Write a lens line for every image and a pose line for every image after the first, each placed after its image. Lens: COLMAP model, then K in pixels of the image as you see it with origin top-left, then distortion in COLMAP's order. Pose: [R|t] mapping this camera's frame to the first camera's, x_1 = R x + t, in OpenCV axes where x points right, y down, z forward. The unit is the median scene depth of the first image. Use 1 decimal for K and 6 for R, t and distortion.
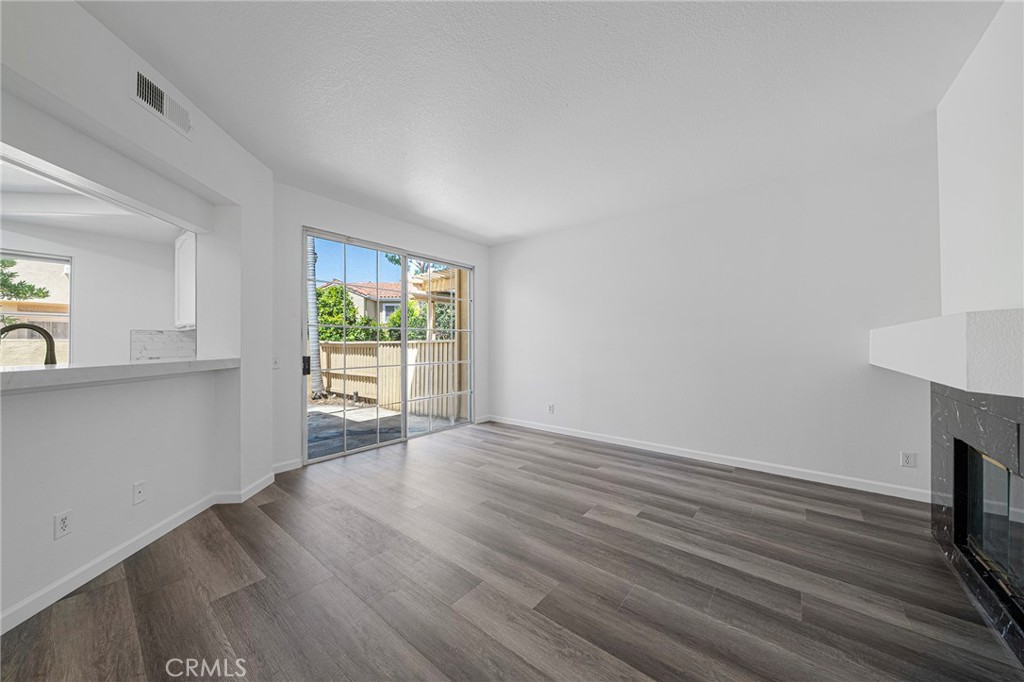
lens RADIAL K [[354.6, 0, 507.7], [0, 354.6, 343.8], [0, 0, 1]] dist [-0.000895, -0.000267]
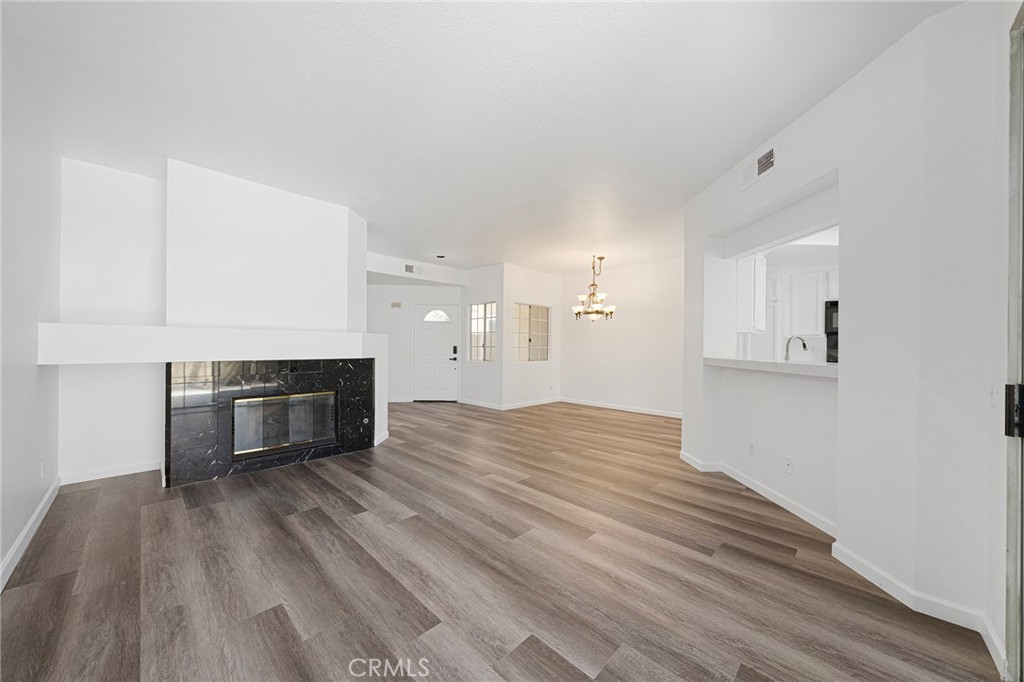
lens RADIAL K [[366.4, 0, 509.3], [0, 366.4, 345.1], [0, 0, 1]] dist [-0.001270, -0.000209]
pose [[-0.996256, -0.010767, 0.085778, -0.104277], [-0.010725, 0.999942, 0.000947, 0.000471], [-0.085783, 0.000023, -0.996314, 1.598286]]
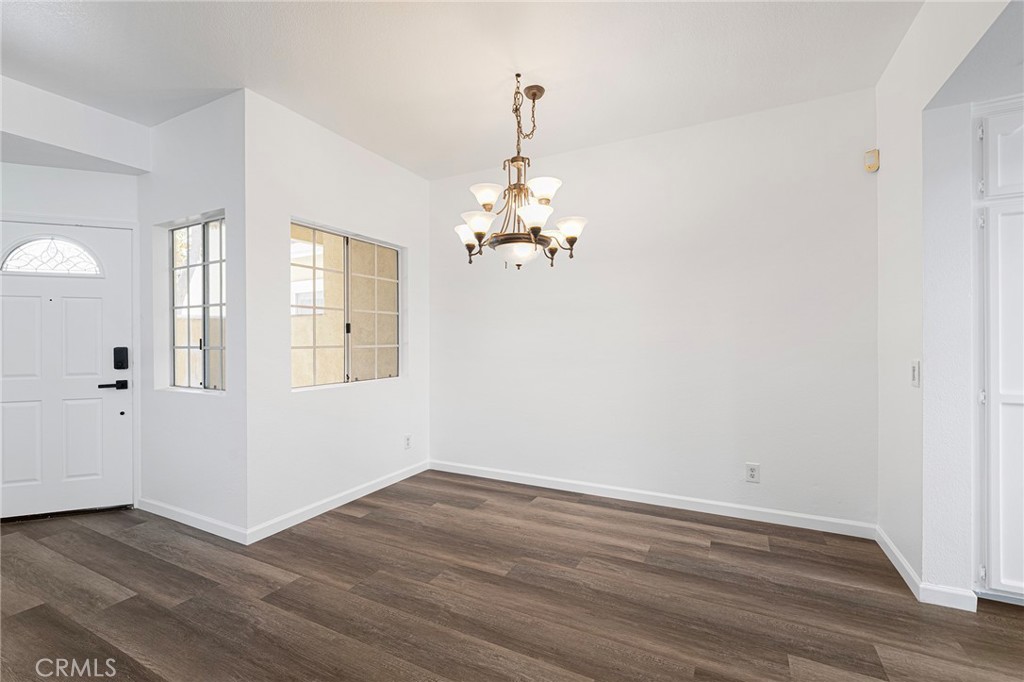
lens RADIAL K [[442.3, 0, 508.1], [0, 442.3, 340.4], [0, 0, 1]] dist [0.000166, 0.000331]
pose [[-0.978563, 0.006206, -0.205855, -0.196943], [0.005891, 0.999980, 0.002147, 0.001394], [0.205864, 0.000888, -0.978580, 0.384141]]
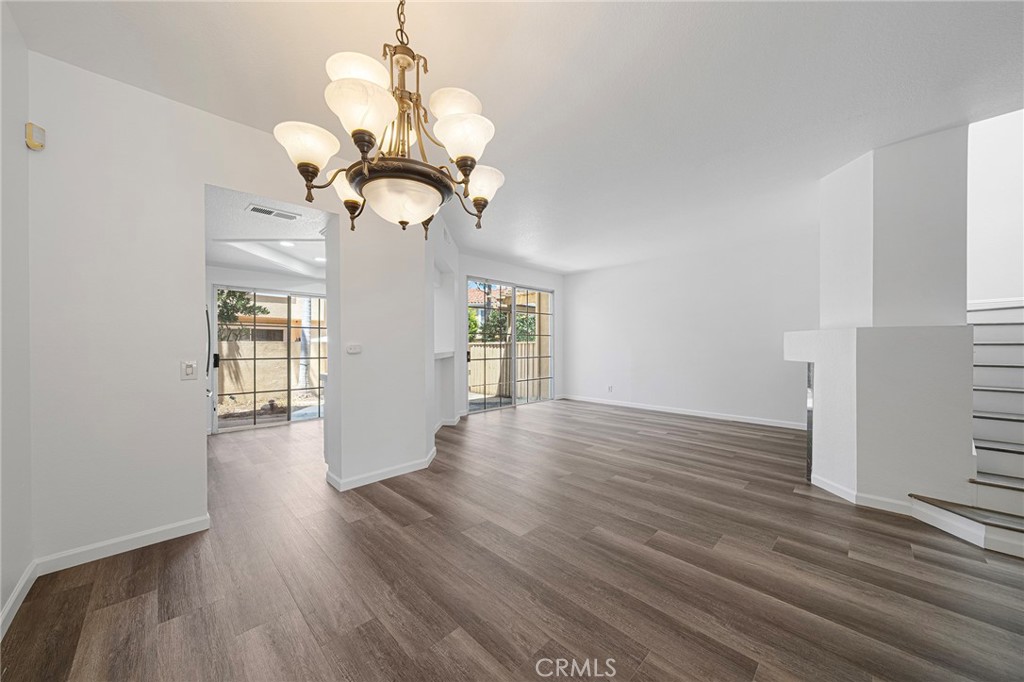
lens RADIAL K [[354.6, 0, 507.7], [0, 354.6, 343.8], [0, 0, 1]] dist [-0.000895, -0.000267]
pose [[0.994310, -0.000422, -0.106528, -0.220792], [-0.000051, 0.999990, -0.004434, 0.007292], [0.106528, 0.004414, 0.994300, -0.789695]]
